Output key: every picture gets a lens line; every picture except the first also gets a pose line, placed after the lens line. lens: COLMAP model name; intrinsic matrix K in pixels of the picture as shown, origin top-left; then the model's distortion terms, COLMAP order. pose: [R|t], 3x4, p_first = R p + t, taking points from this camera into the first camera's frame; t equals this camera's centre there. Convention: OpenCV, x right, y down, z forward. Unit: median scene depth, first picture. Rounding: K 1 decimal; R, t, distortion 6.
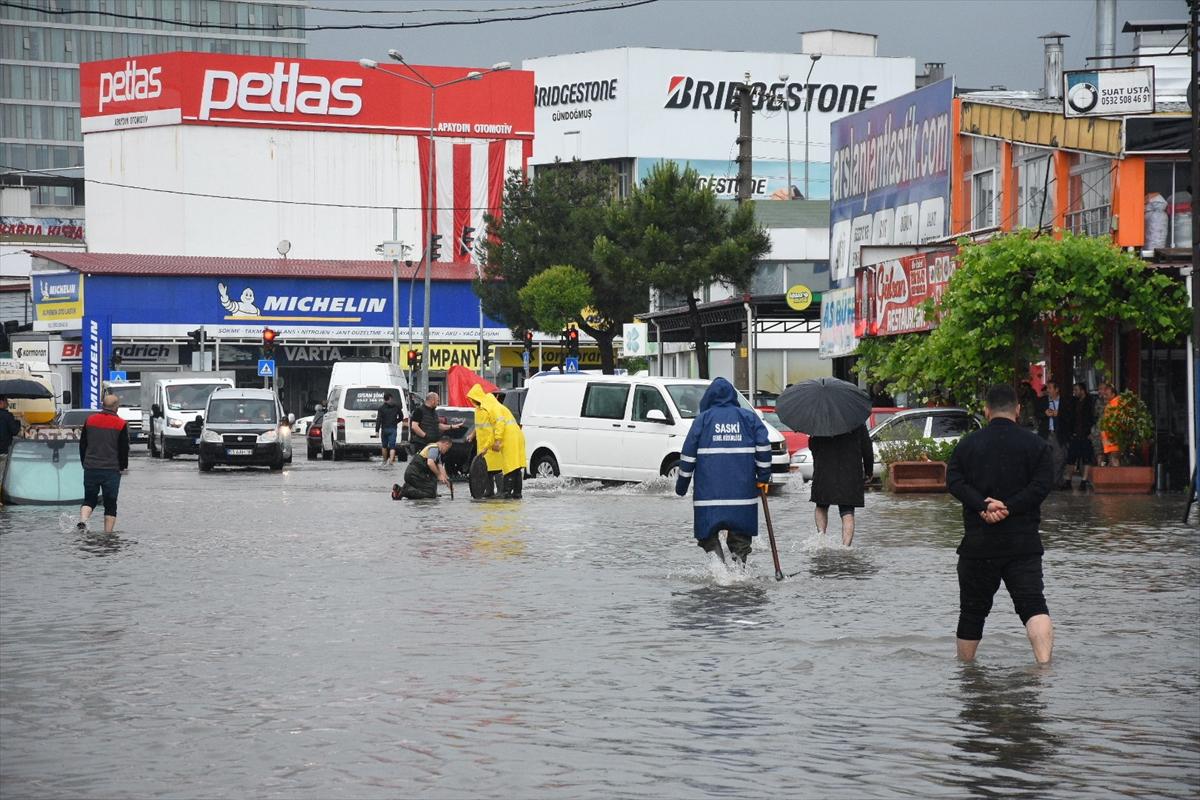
lens RADIAL K [[4924.3, 0, 600.0], [0, 4924.3, 400.0], [0, 0, 1]] dist [1.761391, -1.150435]
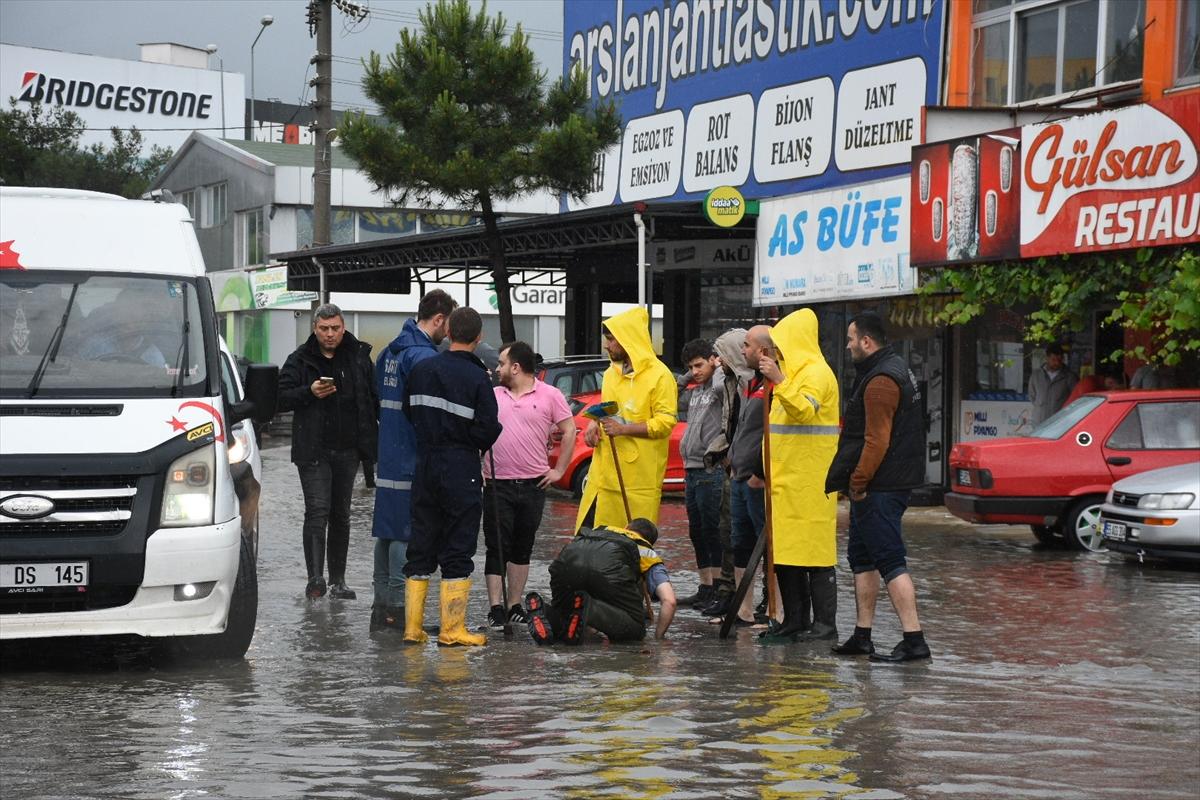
lens RADIAL K [[3035.0, 0, 621.6], [0, 3035.0, 415.6], [0, 0, 1]] dist [0.753244, 0.448336]
pose [[0.967929, 0.012082, 0.250934, -0.044998], [-0.015522, 0.999811, 0.011734, 0.000869], [-0.250745, -0.015253, 0.967933, 0.414388]]
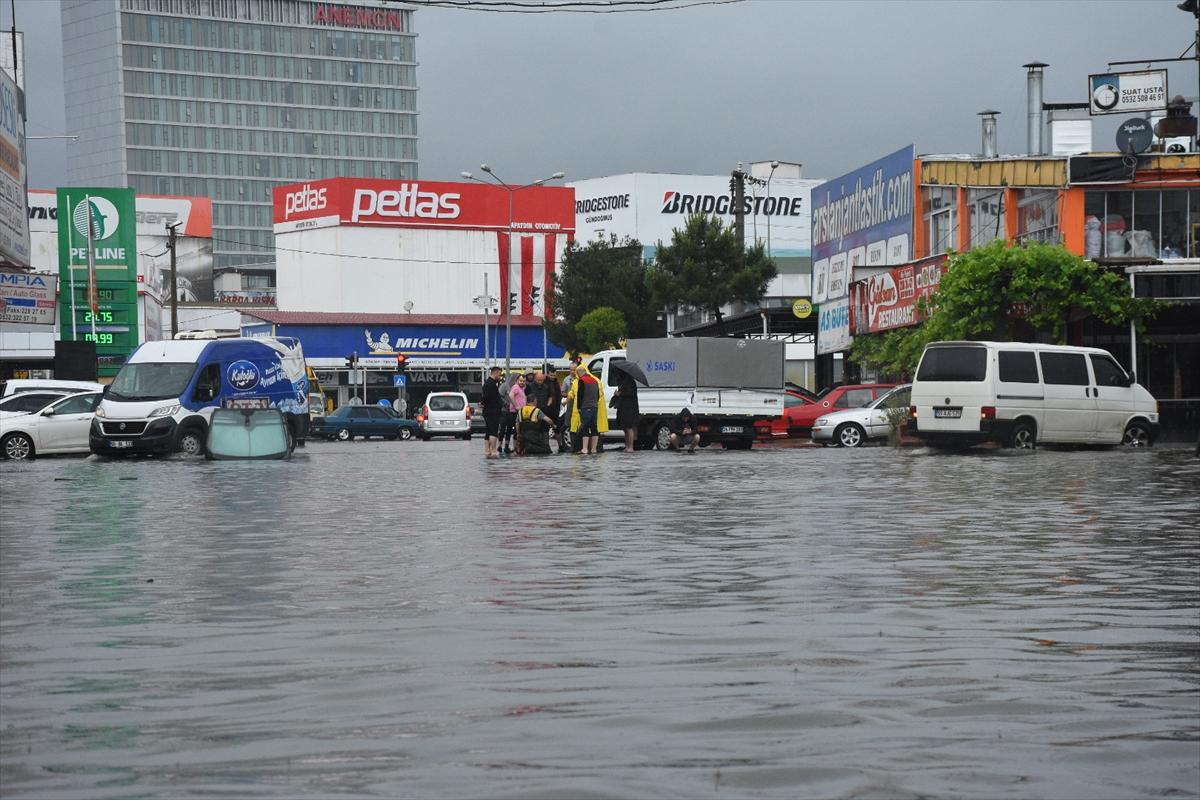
lens RADIAL K [[3035.0, 0, 621.6], [0, 3035.0, 415.6], [0, 0, 1]] dist [0.753244, 0.448336]
pose [[0.999917, -0.009732, 0.008454, -0.010429], [0.009754, 0.999949, -0.002658, 0.006545], [-0.008428, 0.002741, 0.999961, 0.115221]]
